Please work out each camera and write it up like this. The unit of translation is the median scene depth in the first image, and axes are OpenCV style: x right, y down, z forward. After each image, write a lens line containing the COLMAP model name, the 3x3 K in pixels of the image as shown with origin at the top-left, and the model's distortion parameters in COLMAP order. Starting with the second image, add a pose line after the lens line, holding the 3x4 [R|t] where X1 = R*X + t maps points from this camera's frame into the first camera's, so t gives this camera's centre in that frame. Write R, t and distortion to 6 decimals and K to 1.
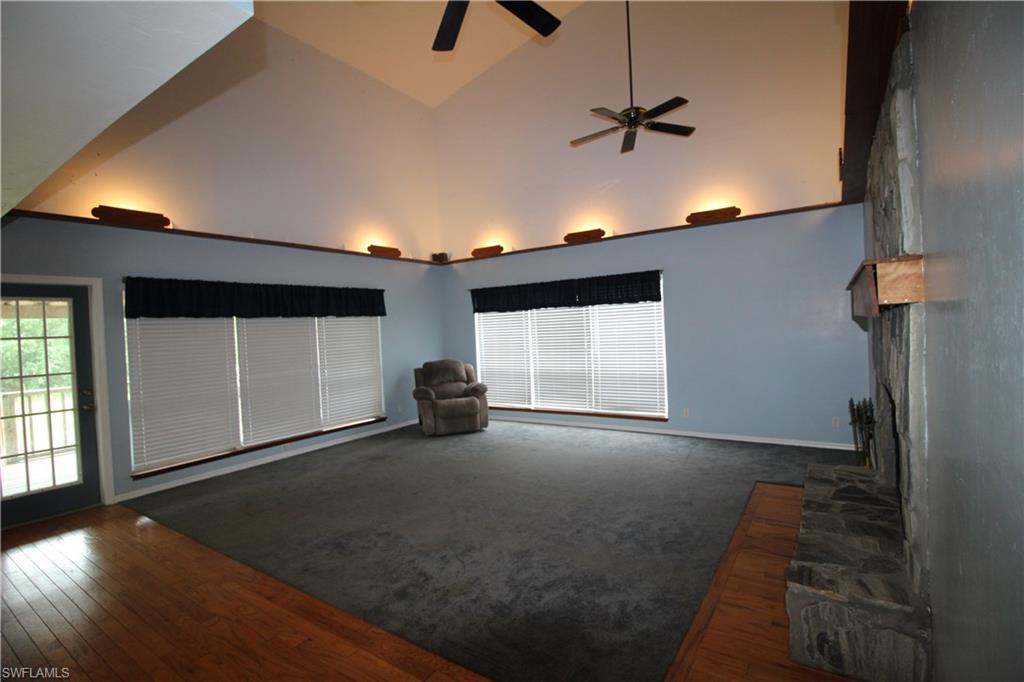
lens RADIAL K [[470.1, 0, 512.0], [0, 470.1, 341.0], [0, 0, 1]] dist [-0.002649, -0.000256]
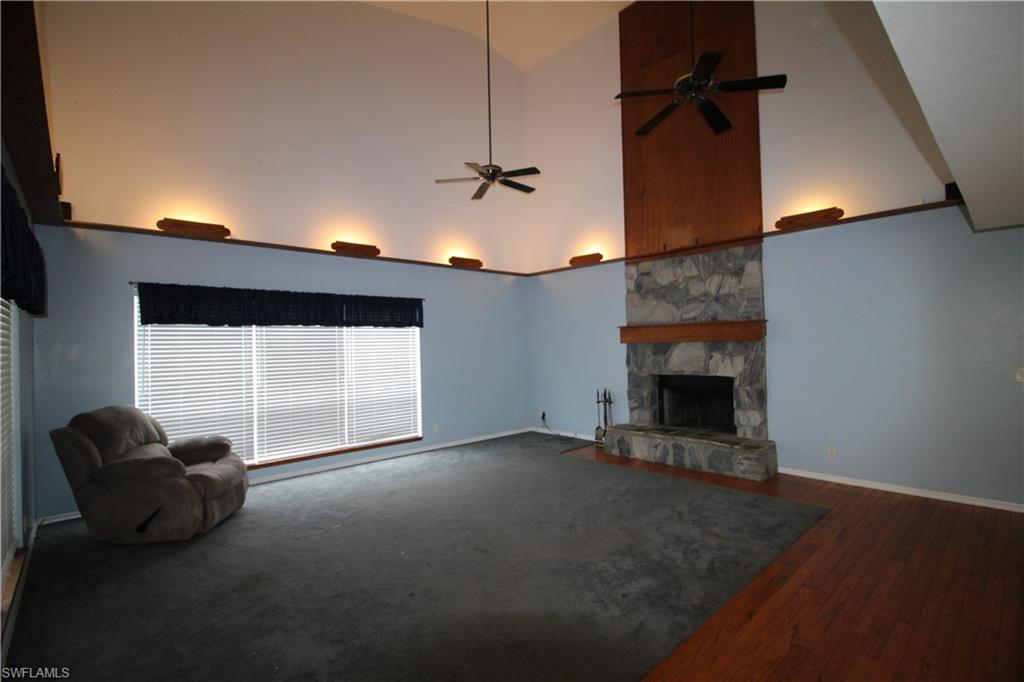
lens RADIAL K [[481.7, 0, 512.0], [0, 481.7, 341.0], [0, 0, 1]] dist [-0.002488, -0.000144]
pose [[0.232070, 0.045411, 0.971638, -0.674332], [0.035457, 0.997851, -0.055104, 0.013662], [-0.972053, 0.047239, 0.229961, 0.514157]]
